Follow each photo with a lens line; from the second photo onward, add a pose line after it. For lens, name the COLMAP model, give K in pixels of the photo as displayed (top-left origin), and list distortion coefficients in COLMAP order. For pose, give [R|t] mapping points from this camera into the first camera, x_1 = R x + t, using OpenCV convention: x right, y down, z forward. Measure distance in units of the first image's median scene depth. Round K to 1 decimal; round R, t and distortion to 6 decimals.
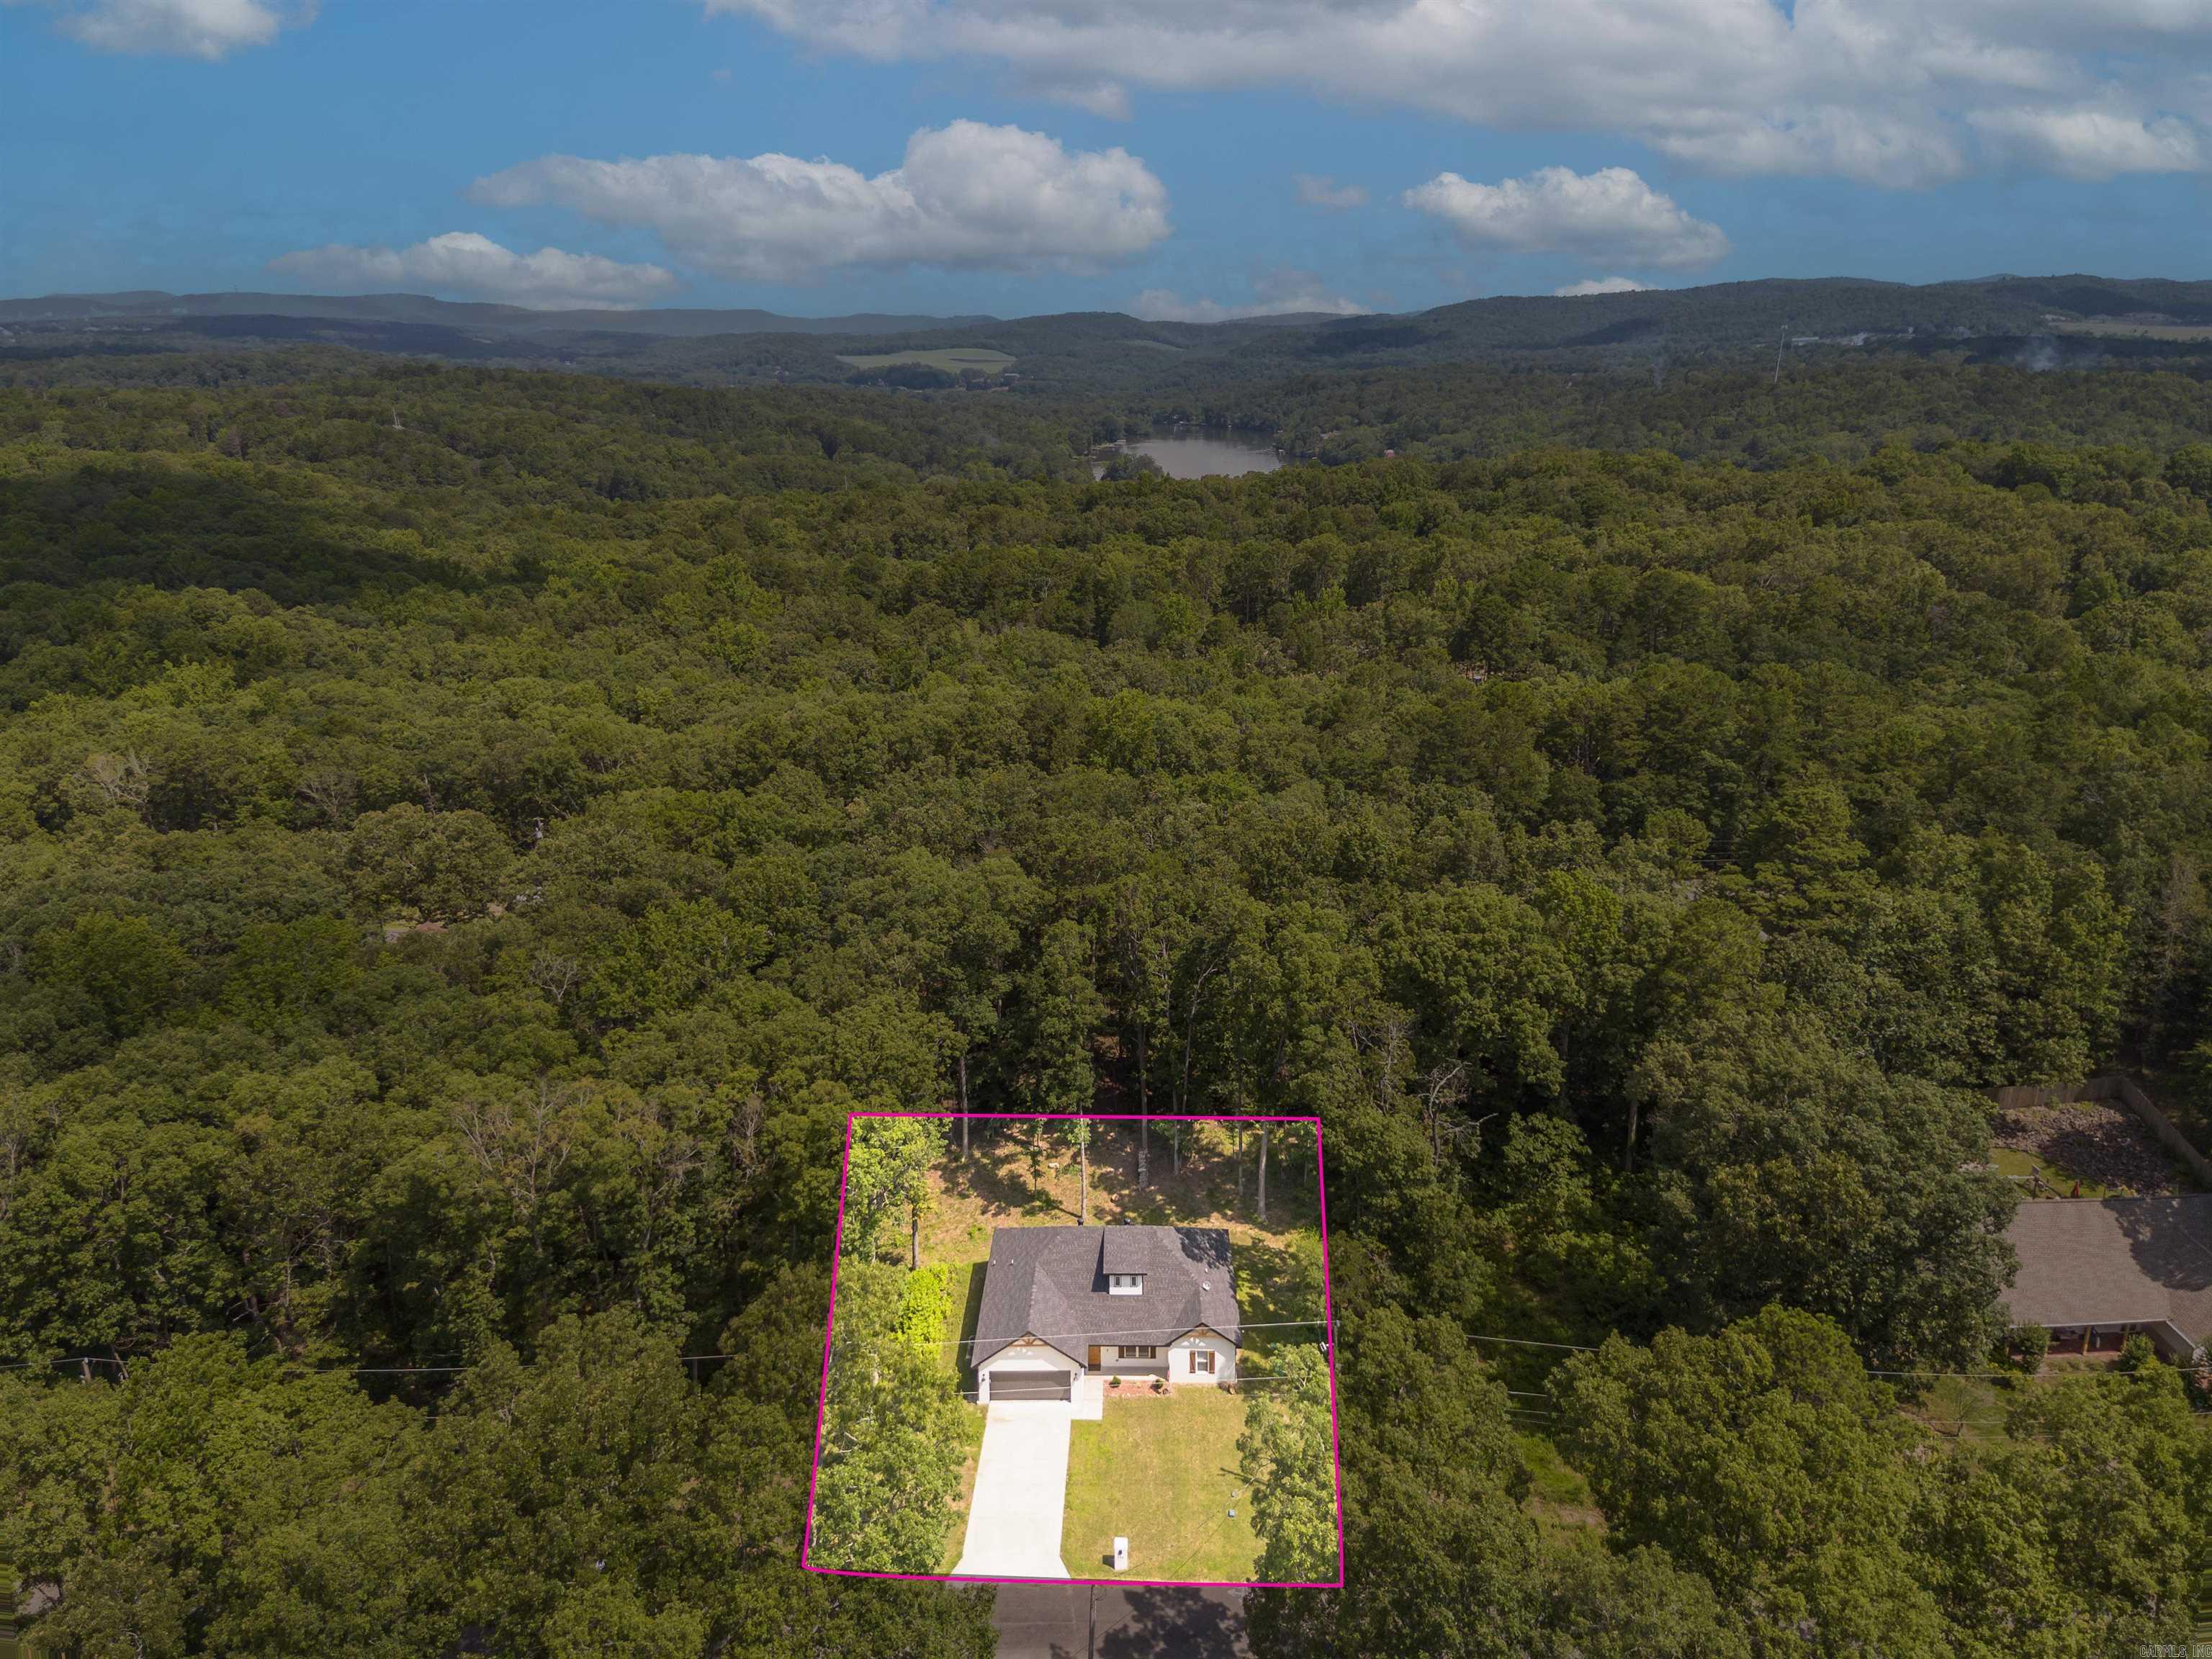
lens RADIAL K [[1527.3, 0, 1103.7], [0, 1527.3, 828.7], [0, 0, 1]] dist [0.283117, 0.000789]
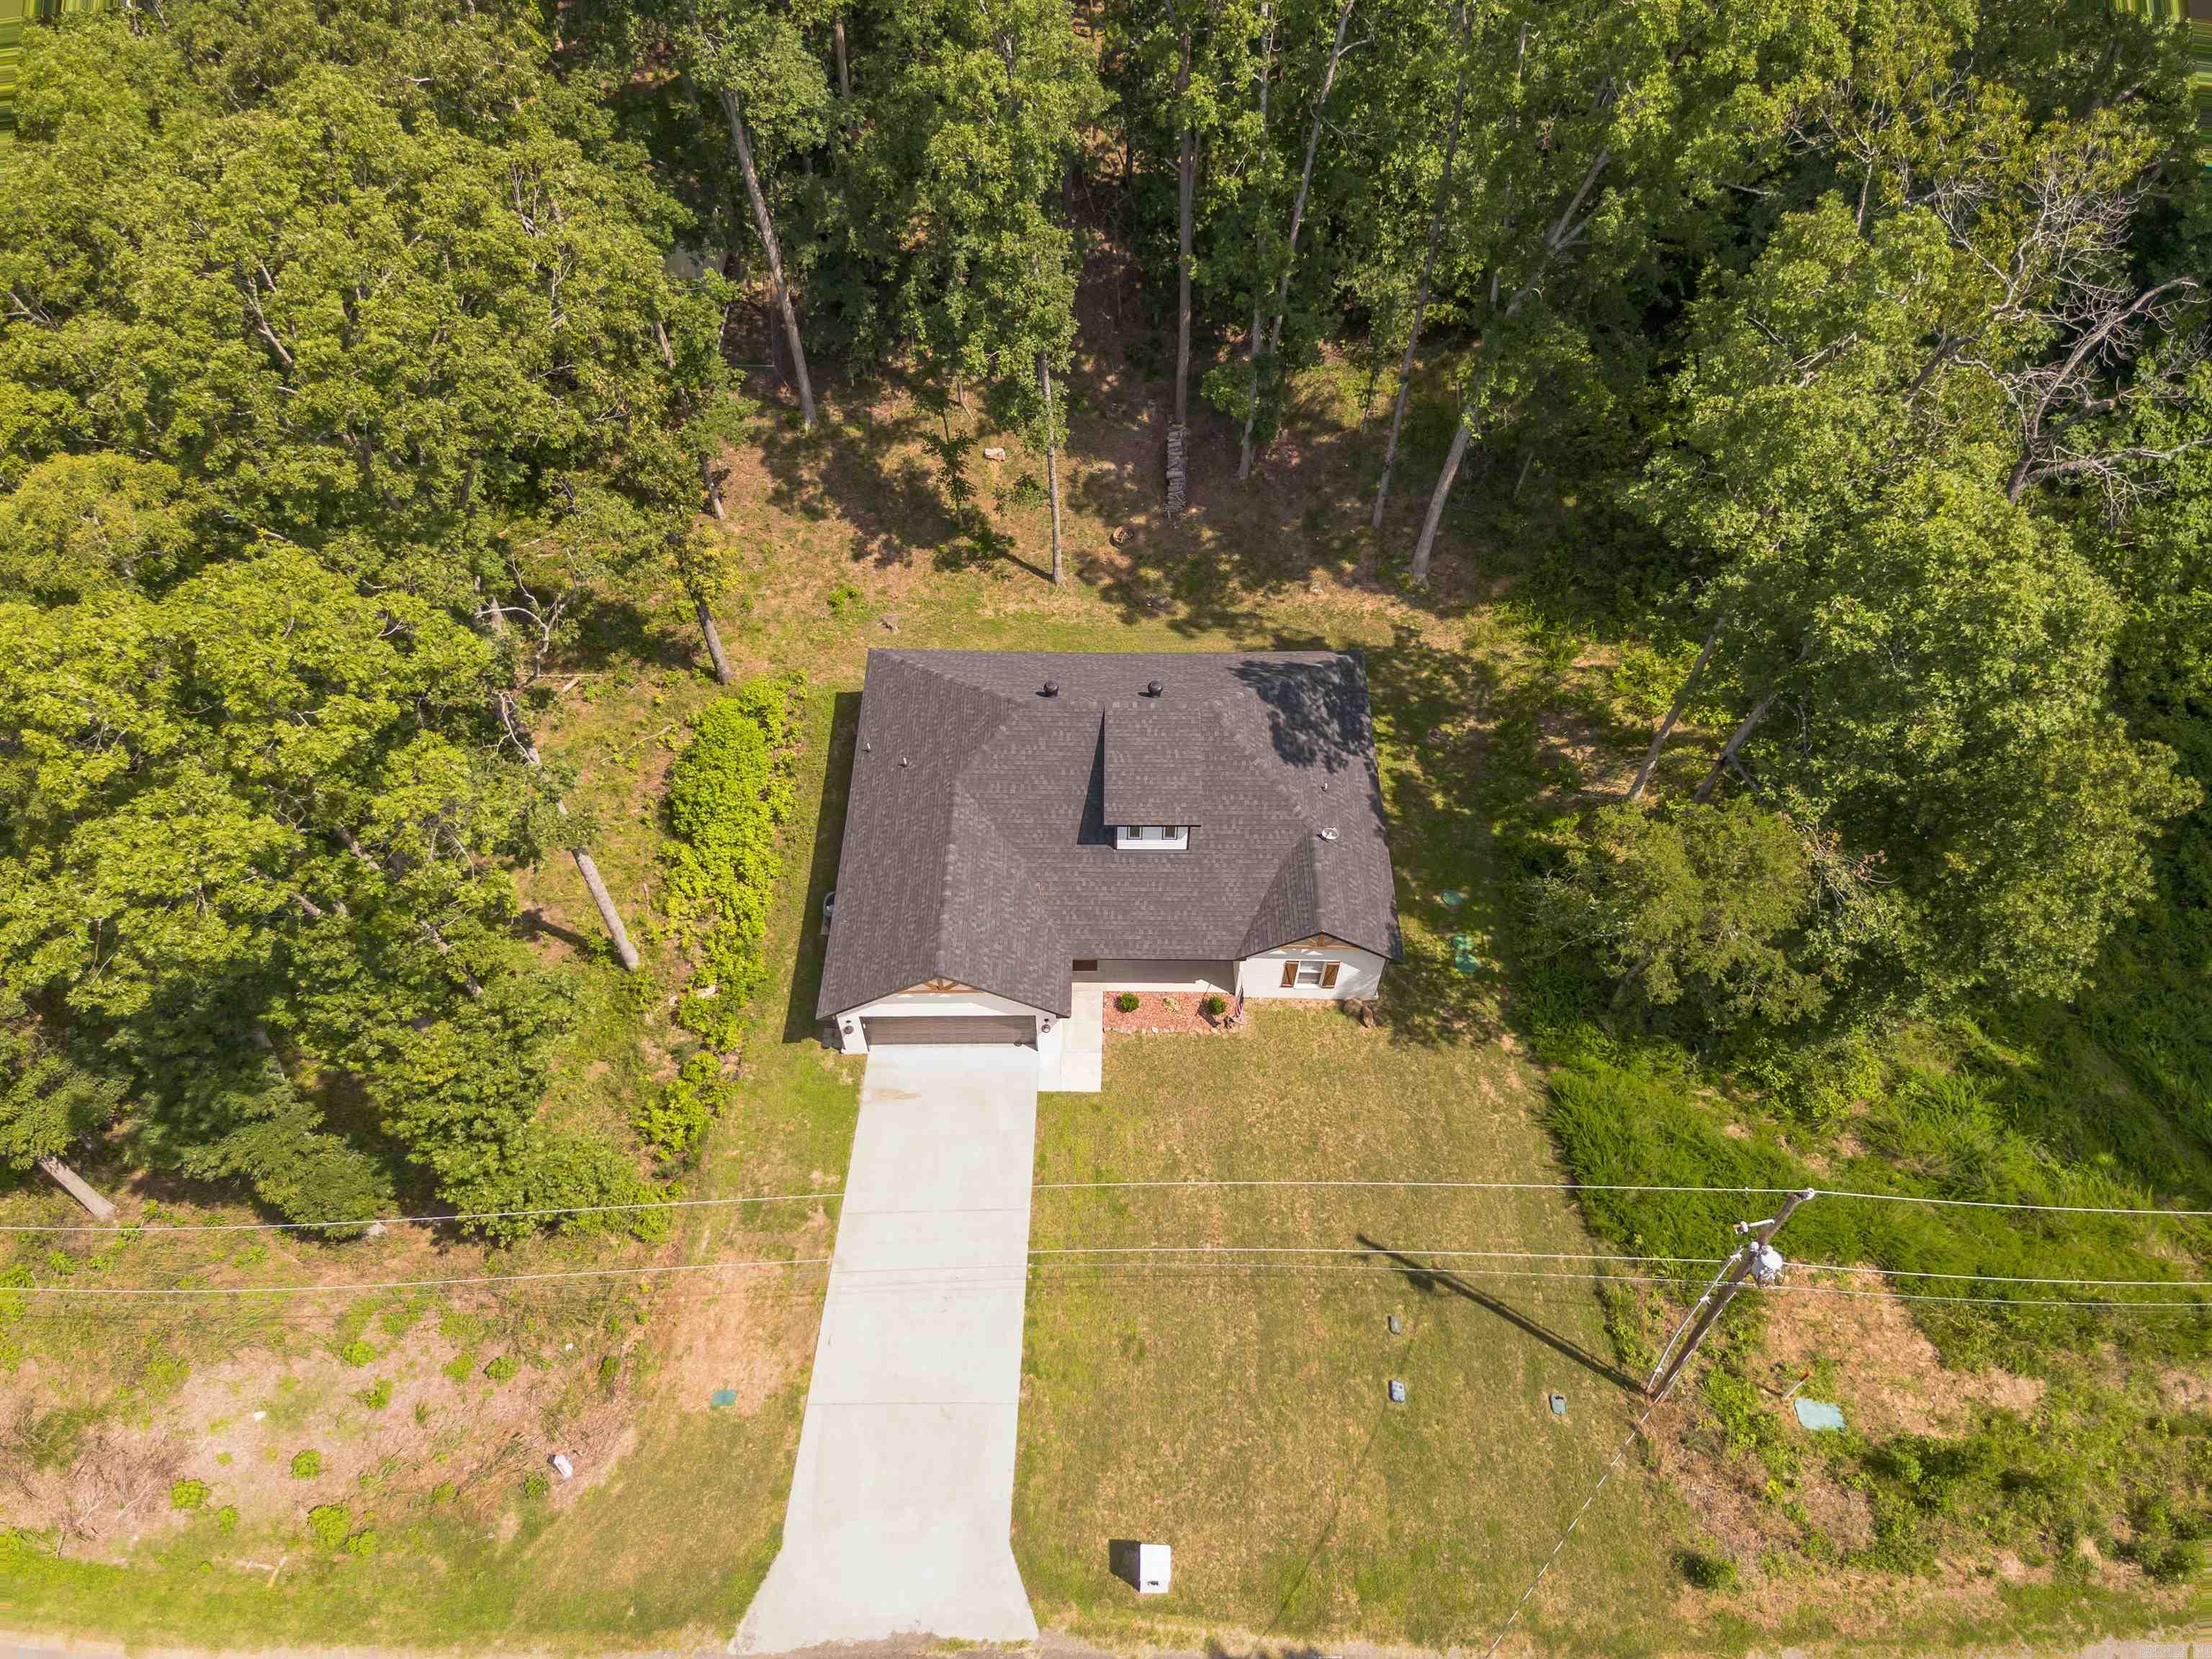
lens RADIAL K [[1527.3, 0, 1124.1], [0, 1527.3, 849.1], [0, 0, 1]] dist [0.283117, 0.000789]
pose [[0.999631, -0.007798, 0.026037, -0.004992], [-0.009076, 0.807205, 0.590201, 0.029217], [-0.025620, -0.590220, 0.806836, 0.575200]]
